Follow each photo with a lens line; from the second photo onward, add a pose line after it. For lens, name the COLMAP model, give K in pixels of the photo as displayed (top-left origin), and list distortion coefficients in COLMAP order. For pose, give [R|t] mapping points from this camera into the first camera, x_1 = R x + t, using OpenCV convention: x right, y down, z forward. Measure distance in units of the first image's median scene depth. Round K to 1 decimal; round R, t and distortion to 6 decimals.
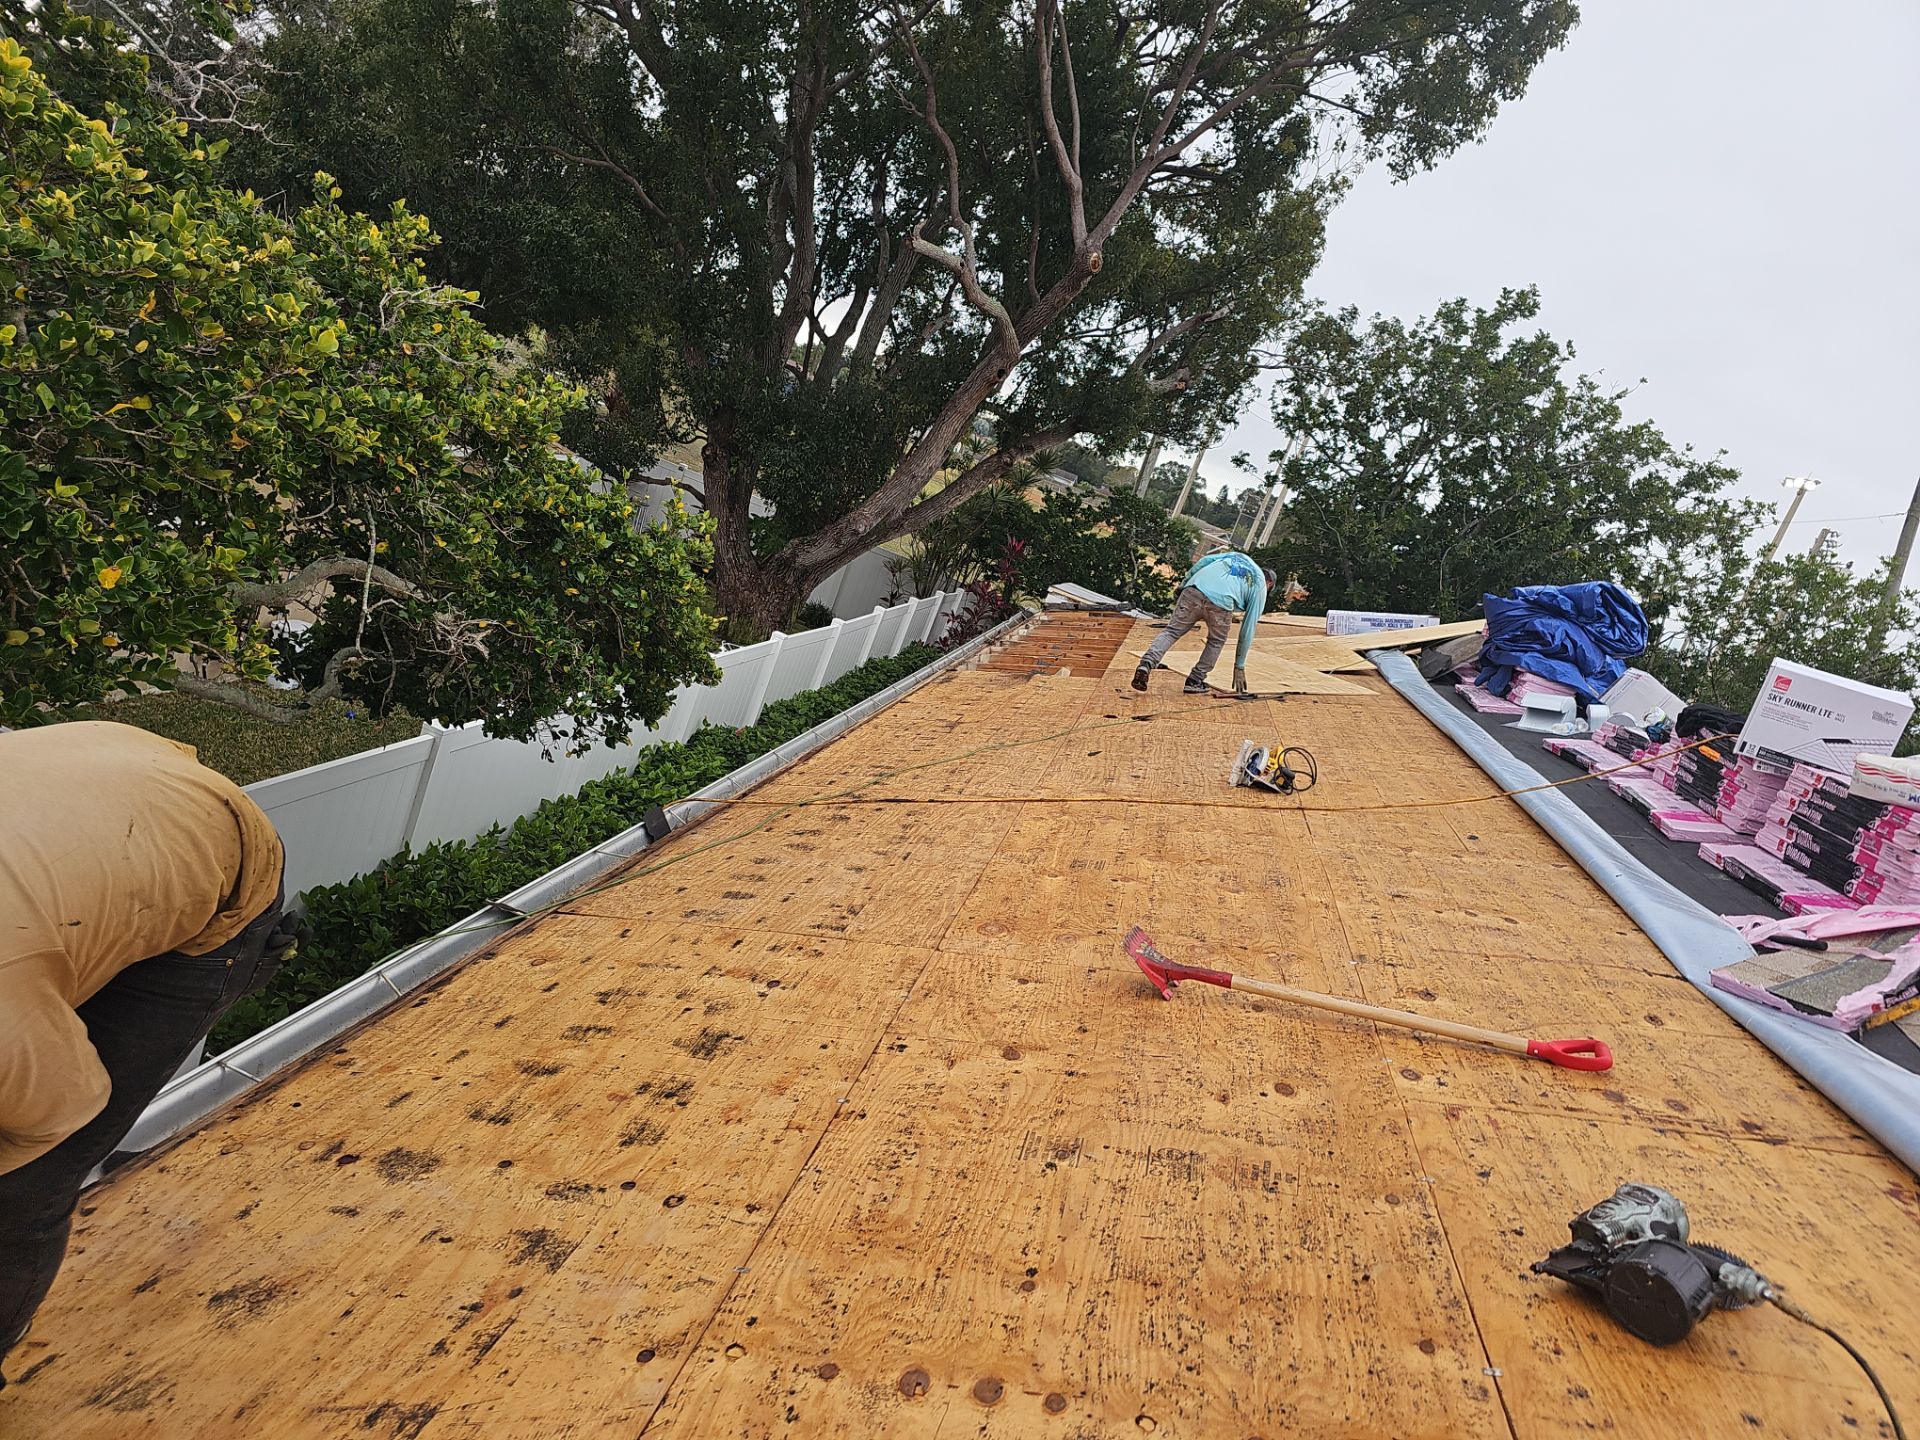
lens RADIAL K [[1259.2, 0, 975.7], [0, 1259.2, 718.1], [0, 0, 1]] dist [0.052519, -0.043521]
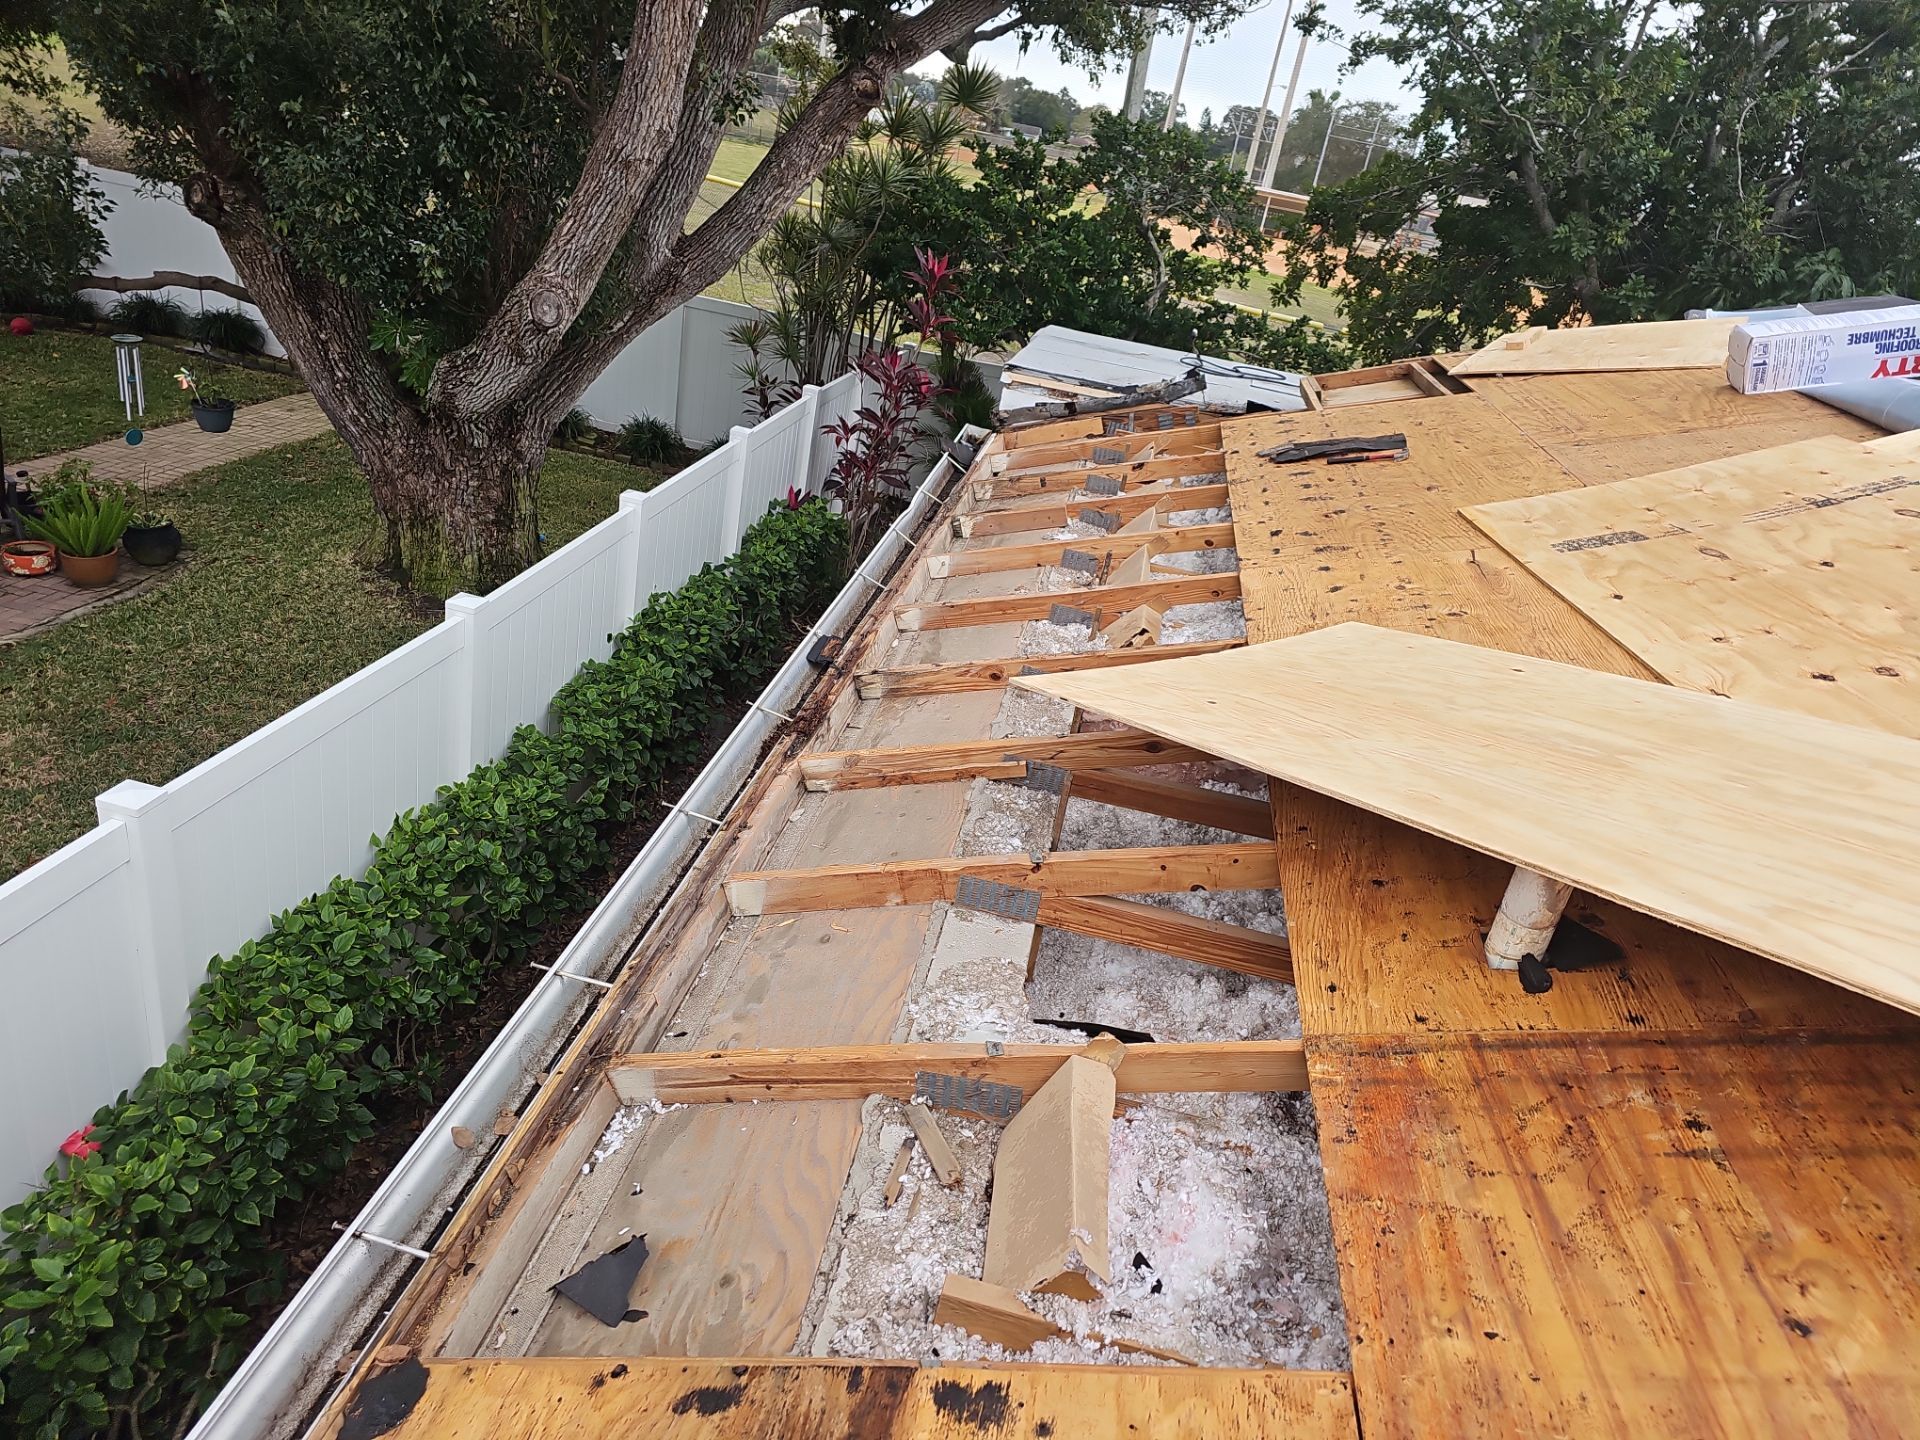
lens RADIAL K [[1259.2, 0, 975.7], [0, 1259.2, 718.1], [0, 0, 1]] dist [0.052519, -0.043521]
pose [[0.983200, -0.176653, -0.045953, 0.035774], [0.182485, 0.957018, 0.225426, -0.066322], [0.004156, -0.230024, 0.973176, 0.401596]]
